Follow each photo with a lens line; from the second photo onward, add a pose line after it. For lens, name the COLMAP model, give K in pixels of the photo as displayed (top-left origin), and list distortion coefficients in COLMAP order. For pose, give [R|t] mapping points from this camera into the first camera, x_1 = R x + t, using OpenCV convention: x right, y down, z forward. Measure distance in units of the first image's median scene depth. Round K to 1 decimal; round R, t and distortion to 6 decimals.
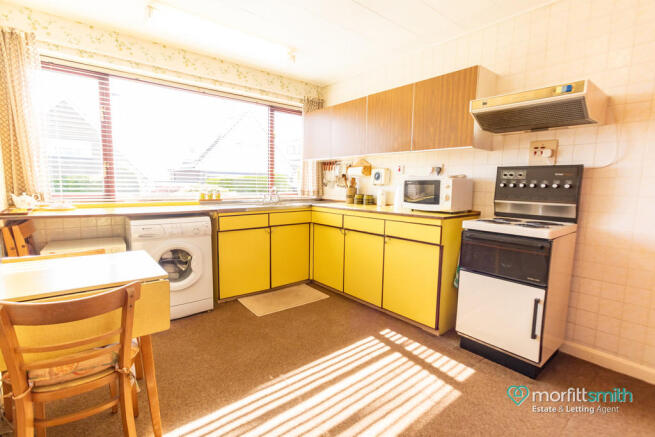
lens RADIAL K [[309.0, 0, 327.5], [0, 309.0, 218.5], [0, 0, 1]] dist [0.017215, 0.000005]
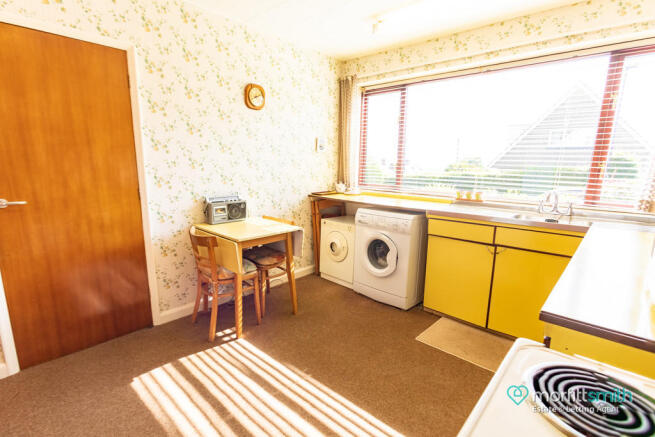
lens RADIAL K [[321.1, 0, 326.4], [0, 321.1, 228.9], [0, 0, 1]] dist [-0.018927, 0.000373]
pose [[0.141843, 0.188736, -0.971730, 0.515802], [-0.126338, 0.977079, 0.171333, -0.096532], [0.981794, 0.098464, 0.162436, 0.553185]]
